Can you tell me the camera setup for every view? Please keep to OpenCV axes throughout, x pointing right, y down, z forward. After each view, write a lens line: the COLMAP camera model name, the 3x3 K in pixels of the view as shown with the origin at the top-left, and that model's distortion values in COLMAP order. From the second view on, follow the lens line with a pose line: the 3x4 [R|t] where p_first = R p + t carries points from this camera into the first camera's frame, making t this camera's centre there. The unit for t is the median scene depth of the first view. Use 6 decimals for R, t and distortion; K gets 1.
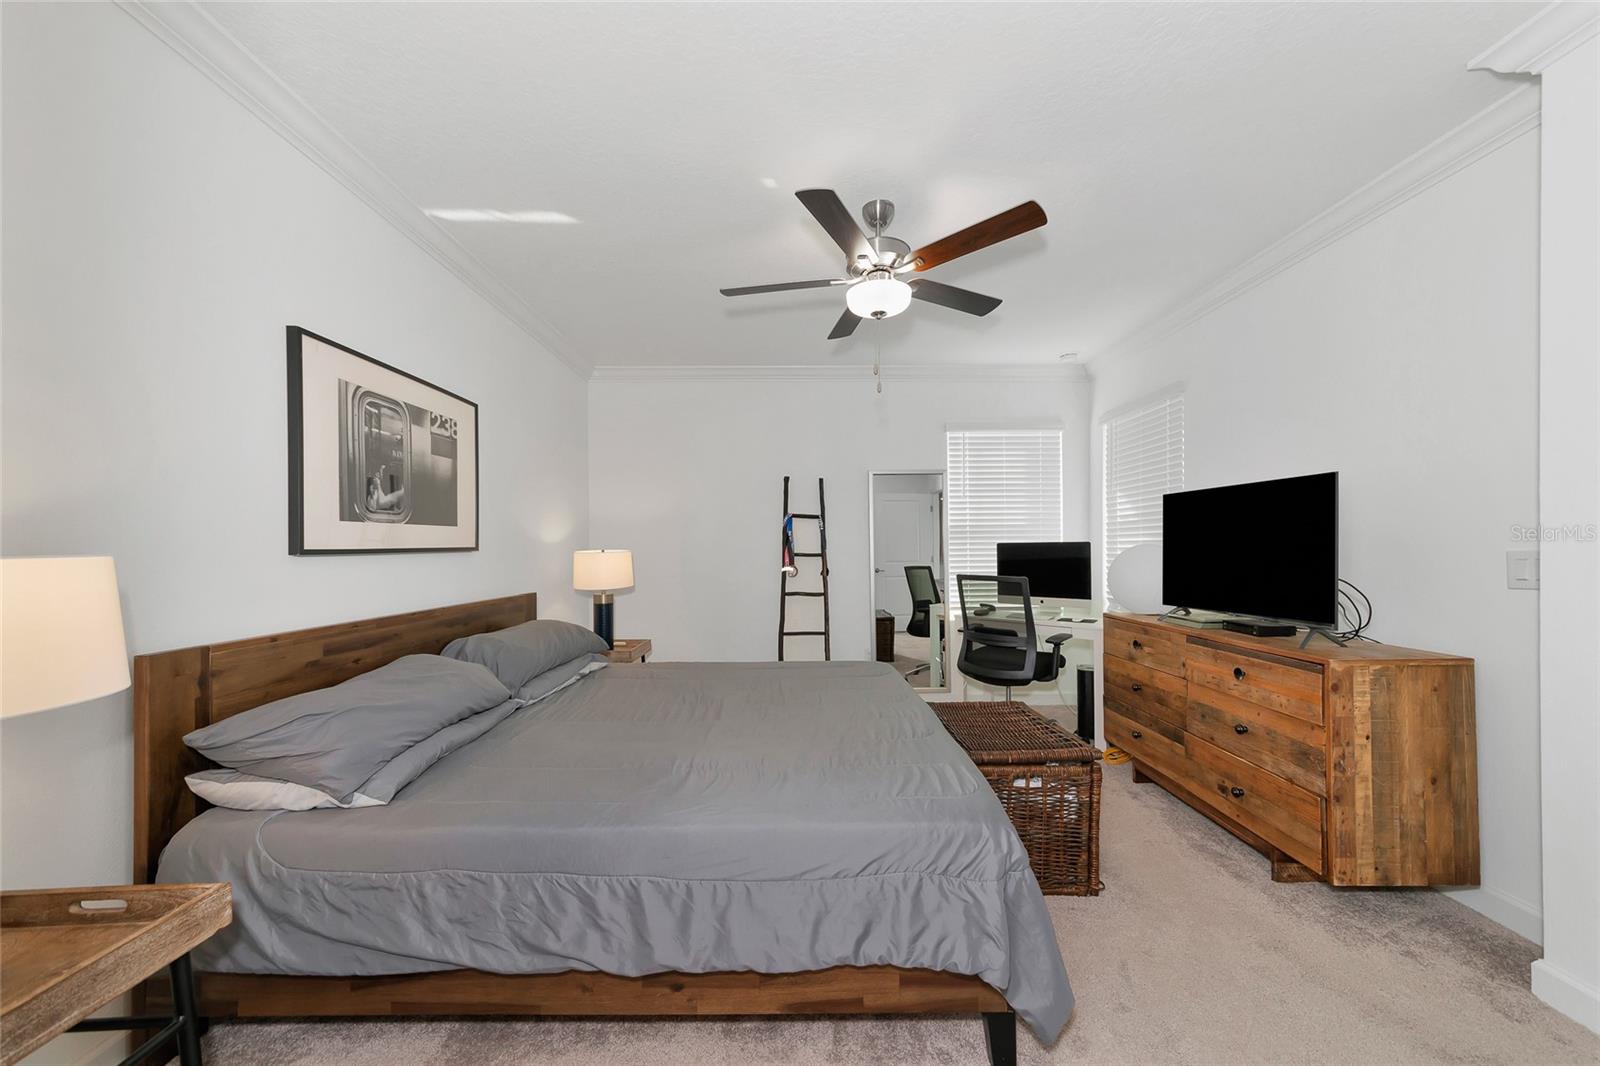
lens RADIAL K [[571.8, 0, 793.2], [0, 571.8, 524.2], [0, 0, 1]] dist [0.001614, 0.000197]
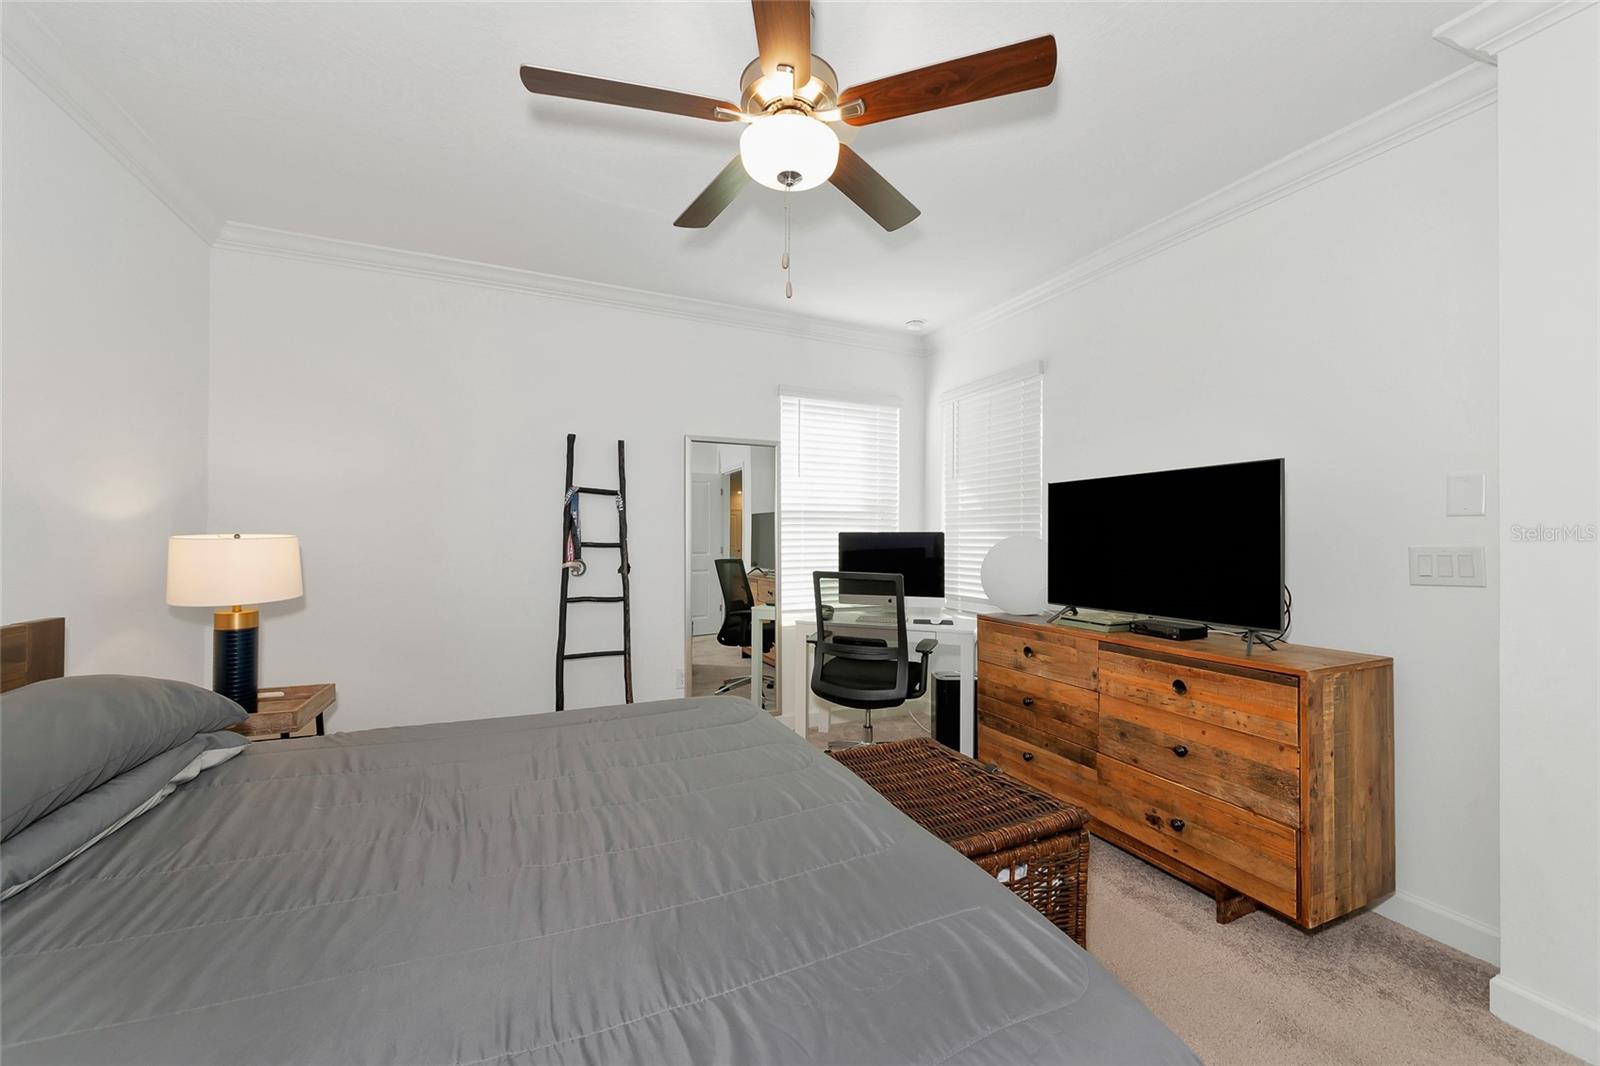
lens RADIAL K [[620.5, 0, 801.1], [0, 620.5, 519.6], [0, 0, 1]] dist [0.000715, -0.002947]
pose [[0.912984, 0.022665, 0.407365, -0.111538], [-0.028225, 0.999572, 0.007642, 0.015311], [-0.407018, -0.018475, 0.913233, 0.325121]]
